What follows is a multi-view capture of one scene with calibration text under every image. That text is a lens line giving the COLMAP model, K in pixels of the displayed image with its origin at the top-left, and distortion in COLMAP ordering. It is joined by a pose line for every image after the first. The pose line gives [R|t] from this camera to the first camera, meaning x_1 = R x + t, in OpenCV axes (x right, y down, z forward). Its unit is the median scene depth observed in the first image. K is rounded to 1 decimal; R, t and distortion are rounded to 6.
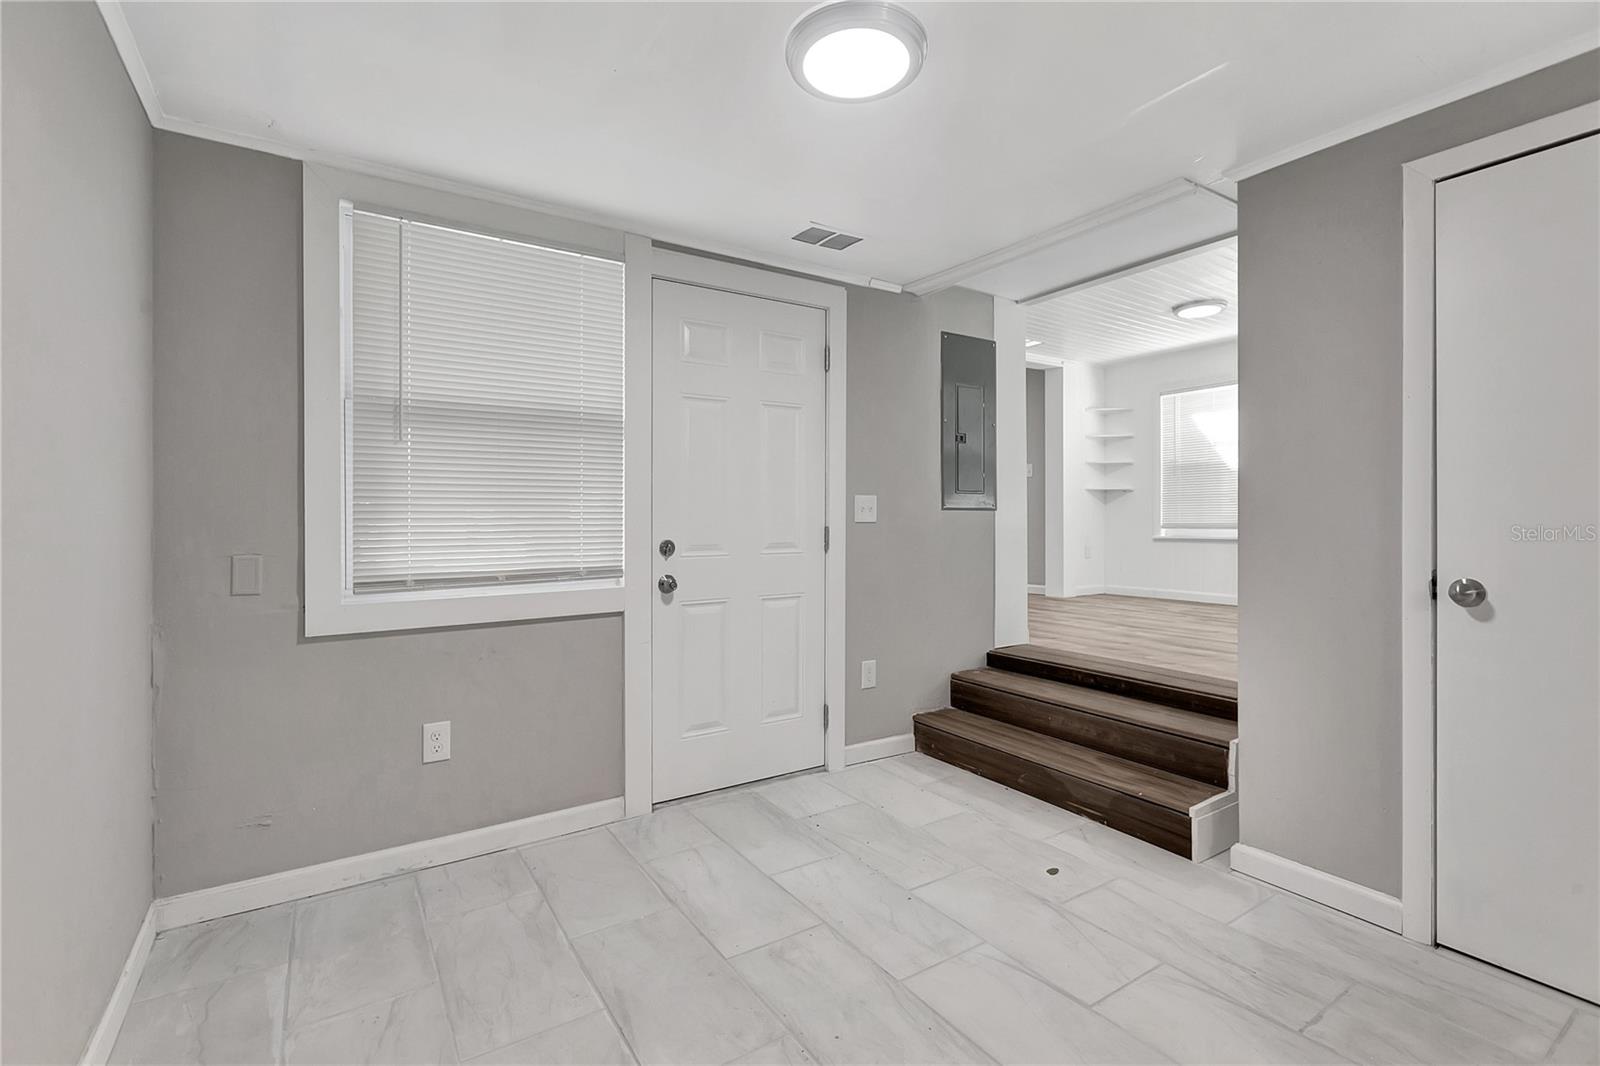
lens RADIAL K [[713.5, 0, 789.4], [0, 713.5, 514.2], [0, 0, 1]] dist [-0.001724, 0.000927]
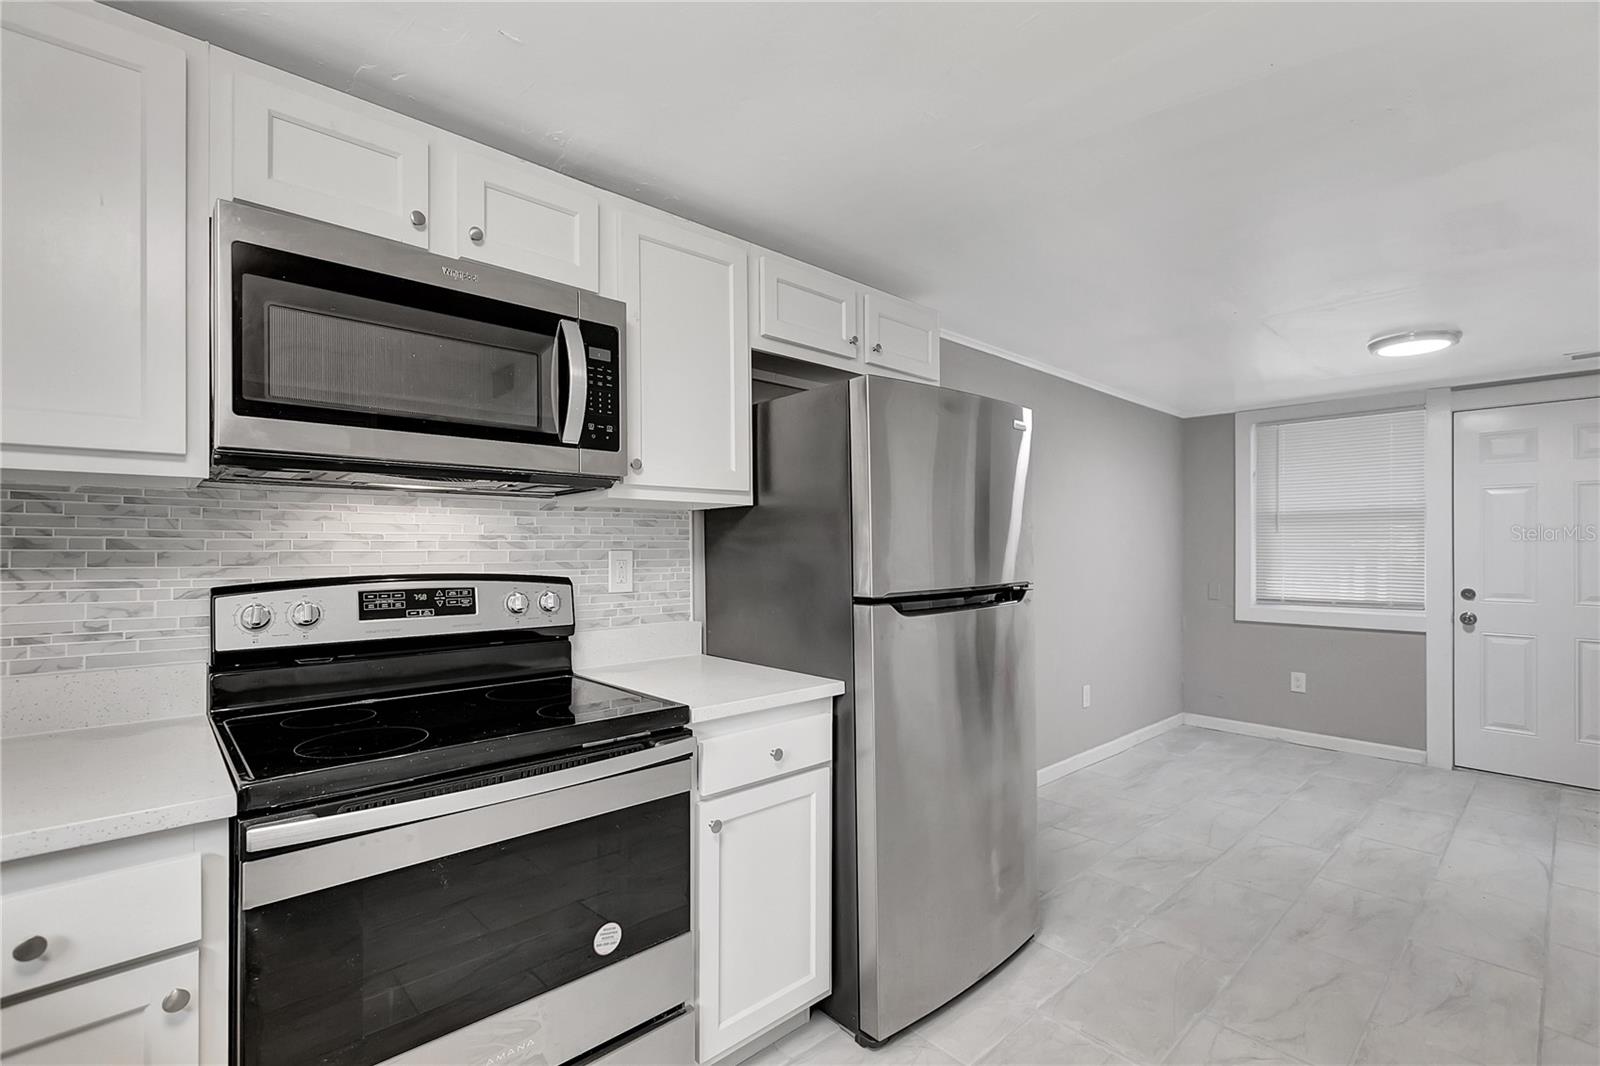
lens RADIAL K [[713.5, 0, 801.0], [0, 713.5, 546.0], [0, 0, 1]] dist [-0.001724, 0.000927]
pose [[0.167248, 0.001035, -0.985914, 1.093724], [-0.000344, 0.999999, 0.000991, -0.054787], [0.985915, 0.000173, 0.167249, -0.617436]]
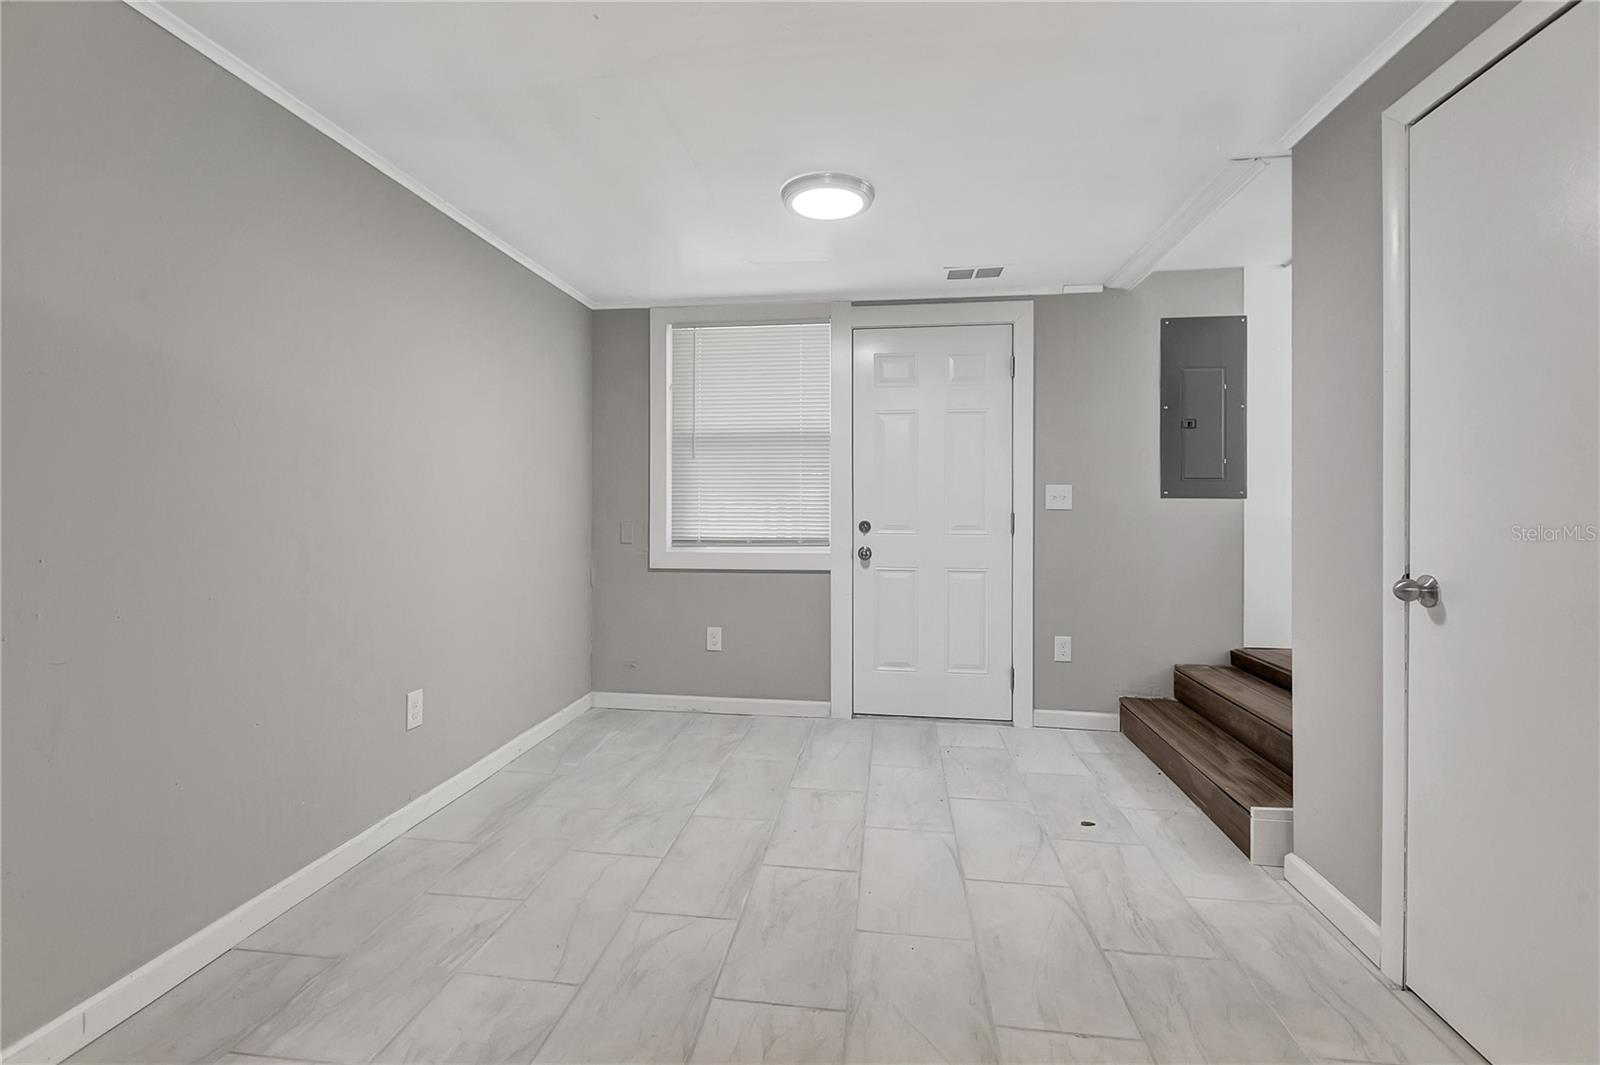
lens RADIAL K [[713.5, 0, 792.5], [0, 713.5, 503.4], [0, 0, 1]] dist [-0.001724, 0.000927]
pose [[0.757936, 0.002826, -0.652323, 0.641913], [-0.003084, 0.999995, 0.000749, 0.003010], [0.652321, 0.001444, 0.757941, -0.120213]]
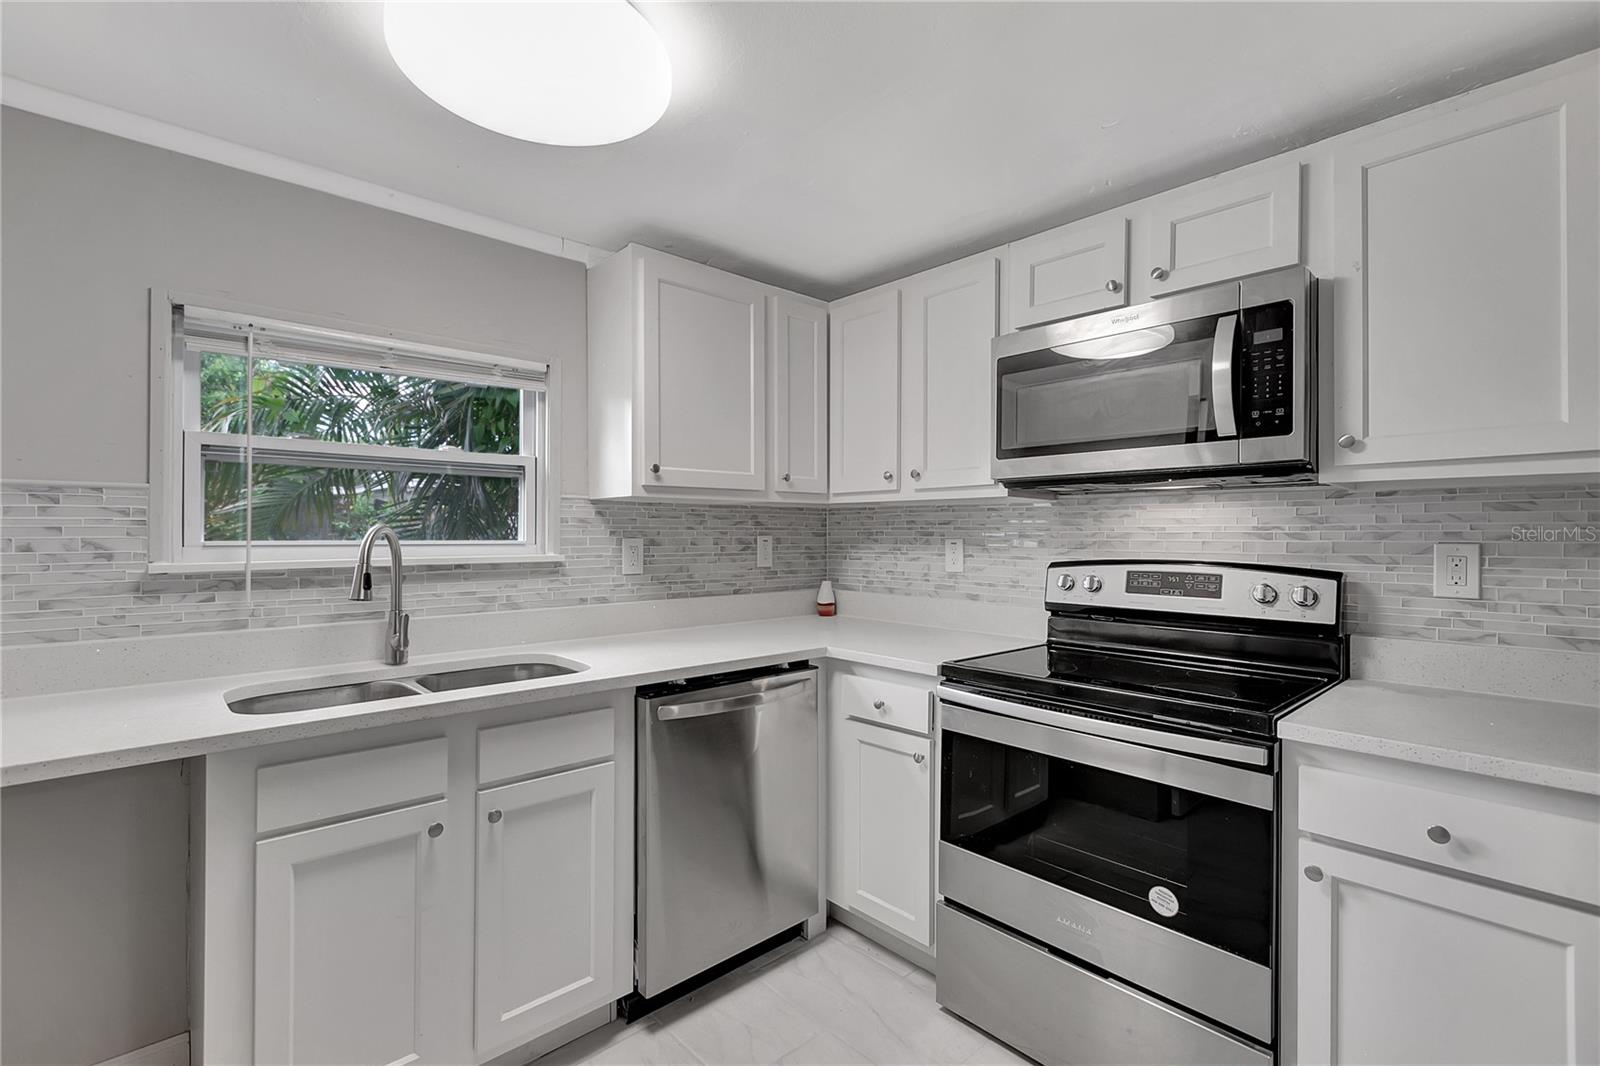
lens RADIAL K [[713.5, 0, 789.5], [0, 713.5, 531.1], [0, 0, 1]] dist [-0.001724, 0.000927]
pose [[-0.987687, -0.003768, -0.156398, 0.934719], [-0.002901, 0.999979, -0.005772, -0.054307], [0.156417, -0.005247, -0.987677, -0.157522]]
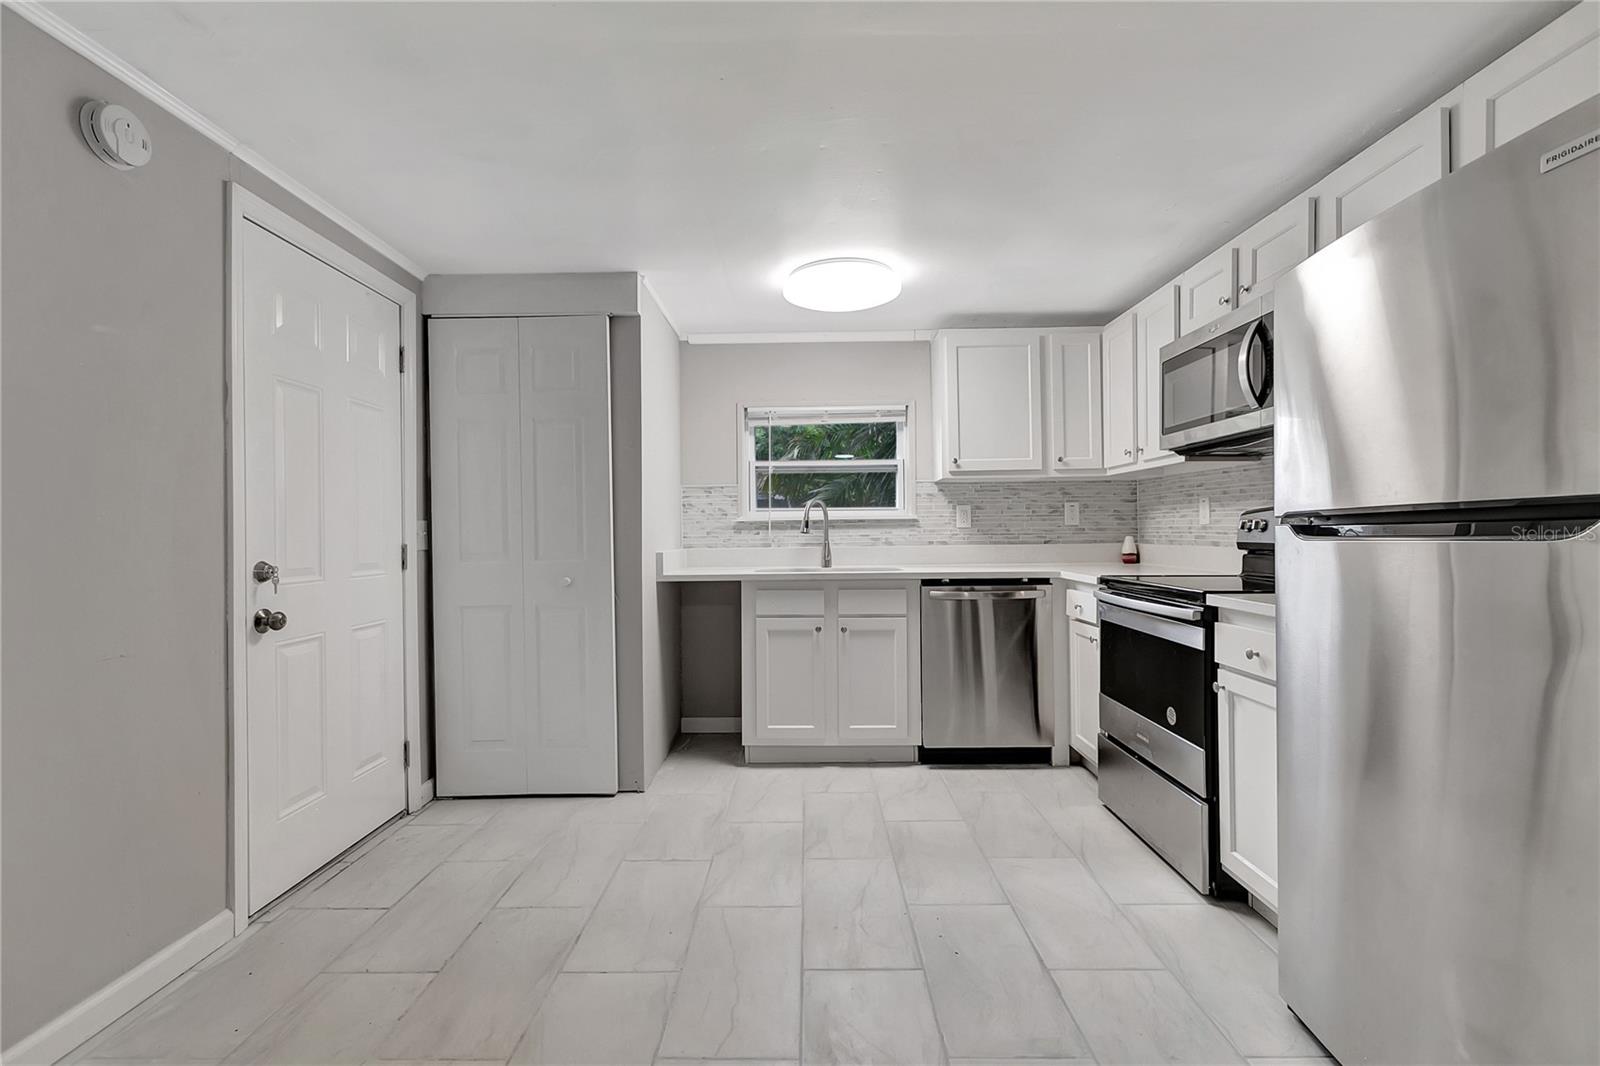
lens RADIAL K [[713.5, 0, 789.8], [0, 713.5, 524.7], [0, 0, 1]] dist [-0.001724, 0.000927]
pose [[-0.822494, 0.012576, 0.568634, 0.436794], [0.008610, 0.999916, -0.009660, 0.003296], [-0.568708, -0.003049, -0.822534, 0.321264]]
